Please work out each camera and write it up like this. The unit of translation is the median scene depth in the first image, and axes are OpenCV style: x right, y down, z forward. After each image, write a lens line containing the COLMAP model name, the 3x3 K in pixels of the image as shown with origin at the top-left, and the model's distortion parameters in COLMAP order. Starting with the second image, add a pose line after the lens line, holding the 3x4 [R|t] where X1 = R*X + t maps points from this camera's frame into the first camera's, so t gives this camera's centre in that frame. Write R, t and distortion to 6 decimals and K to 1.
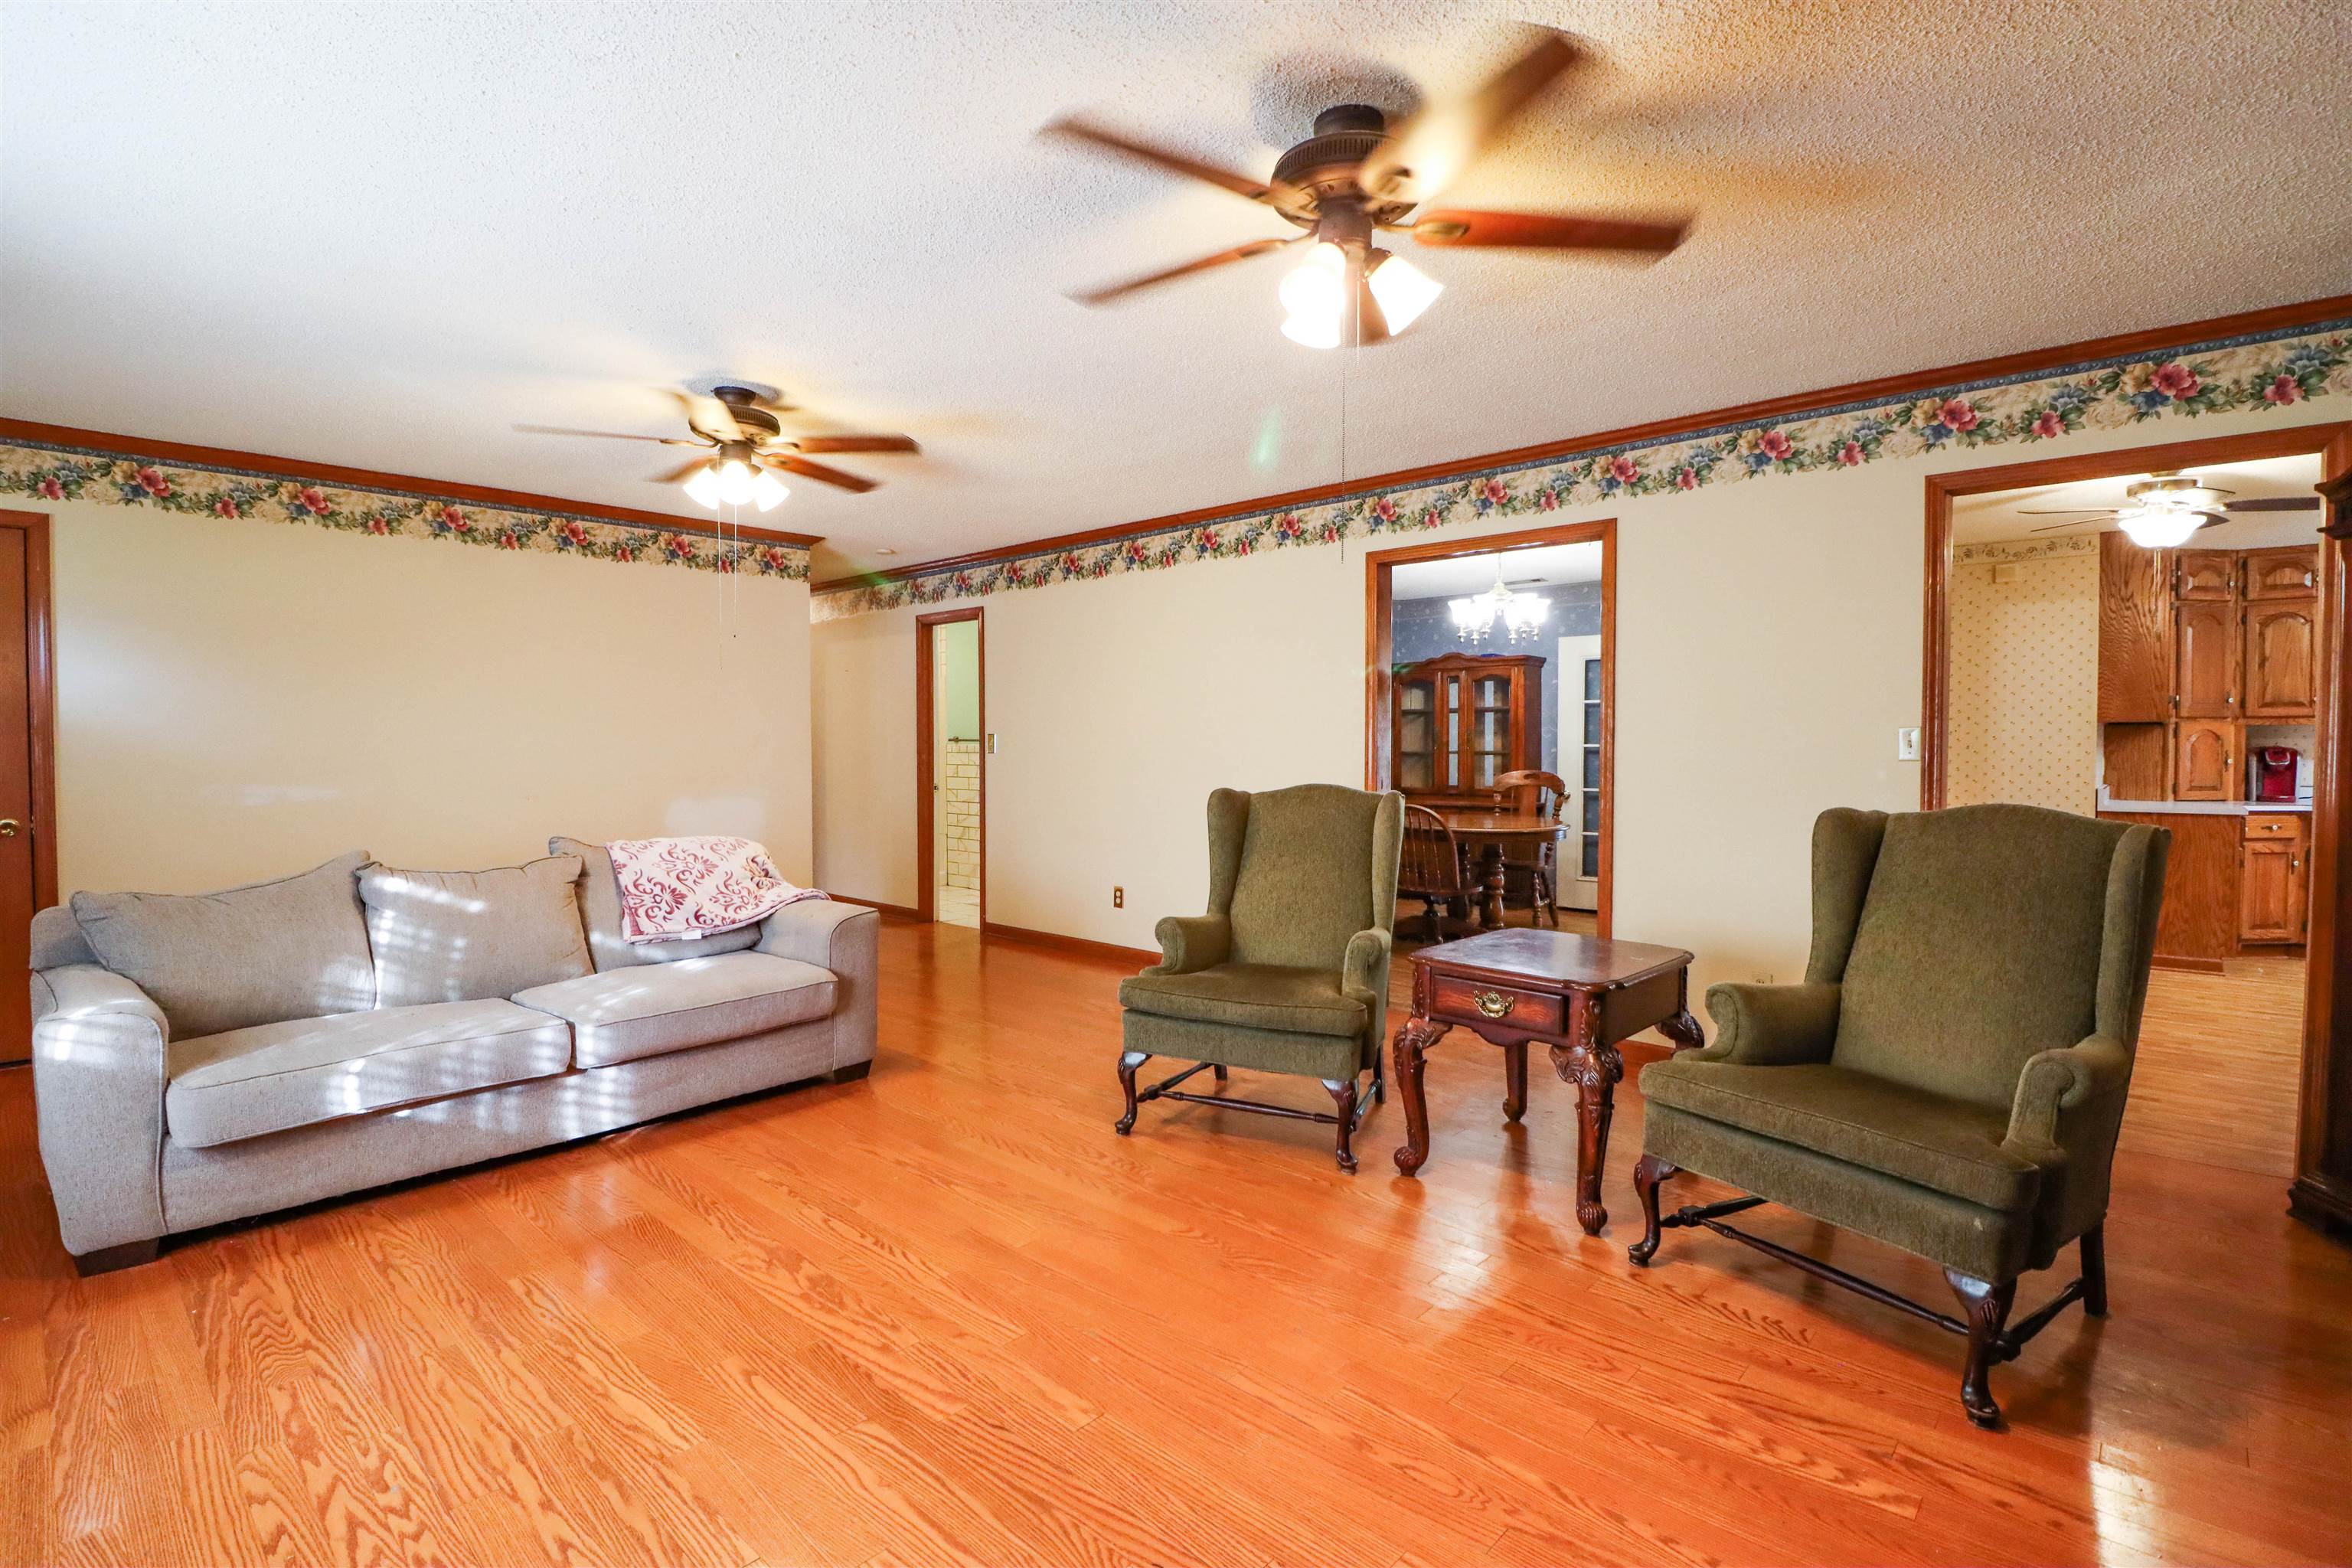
lens RADIAL K [[1089.2, 0, 1163.8], [0, 1089.2, 772.8], [0, 0, 1]] dist [-0.005916, -0.008742]
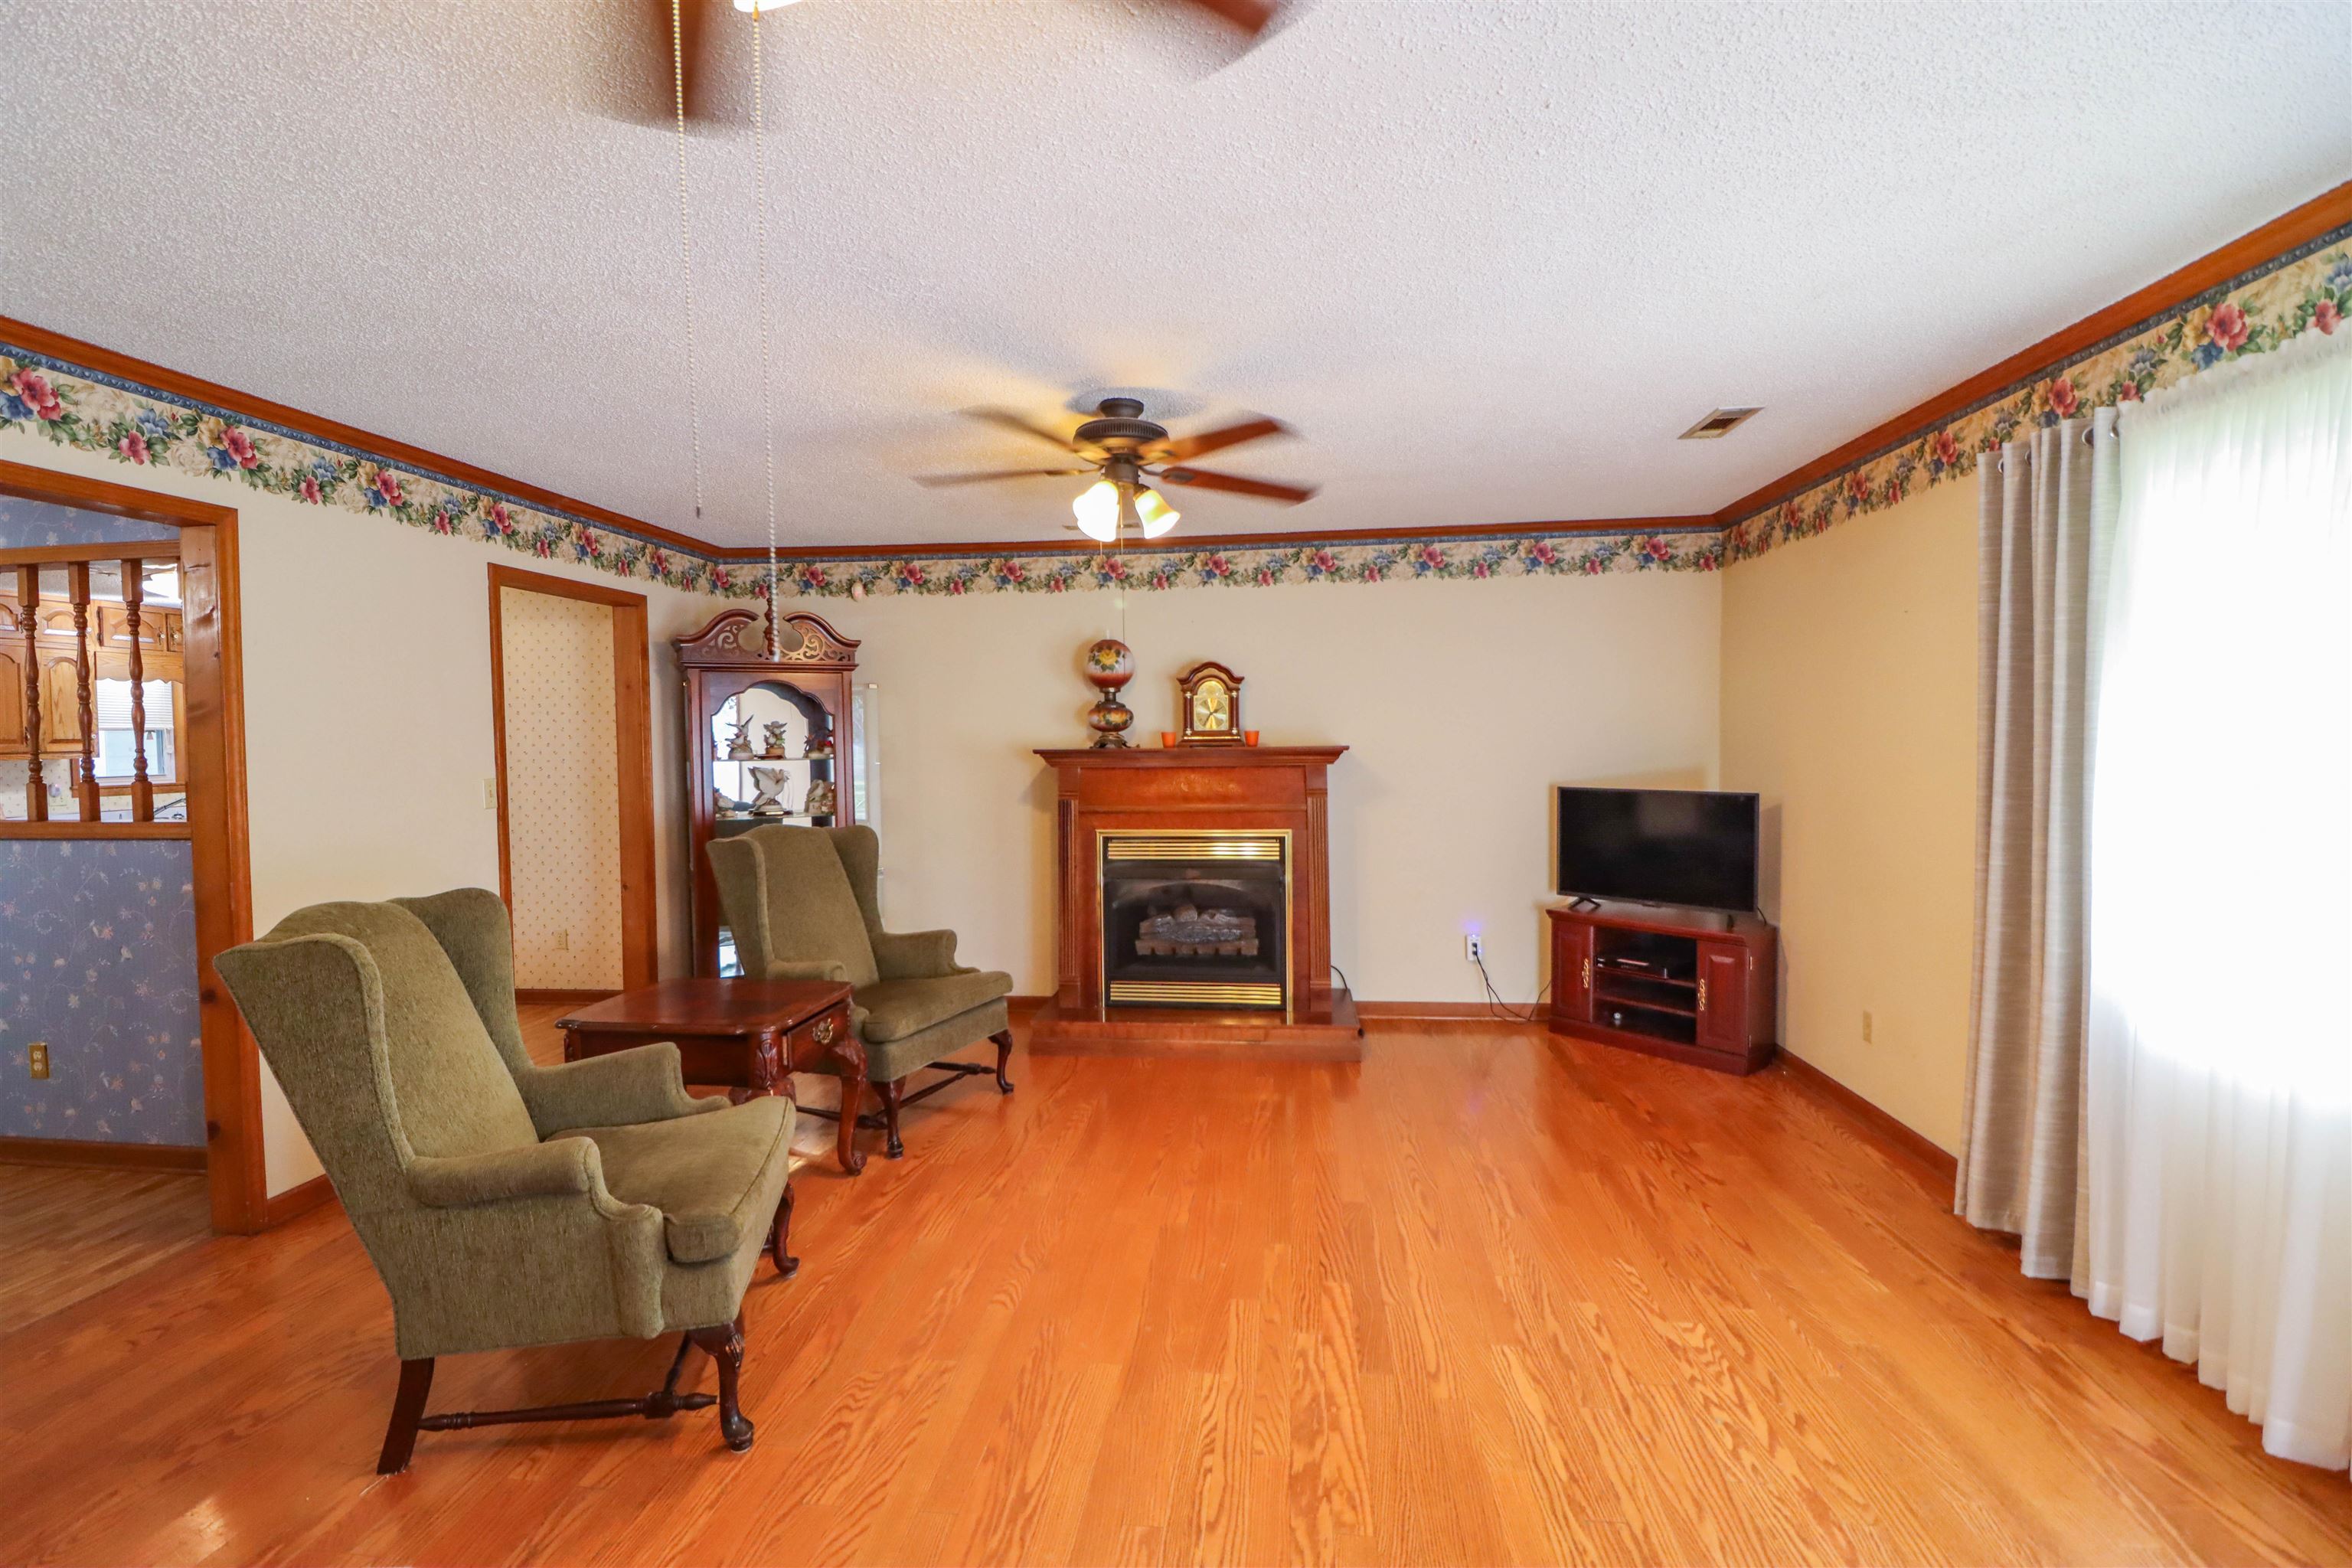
lens RADIAL K [[1089.2, 0, 1170.7], [0, 1089.2, 779.2], [0, 0, 1]] dist [-0.005916, -0.008742]
pose [[-0.597172, -0.026800, 0.801665, -0.699719], [0.031784, 0.997866, 0.057035, -0.089780], [-0.801483, 0.059540, -0.595046, 1.170505]]
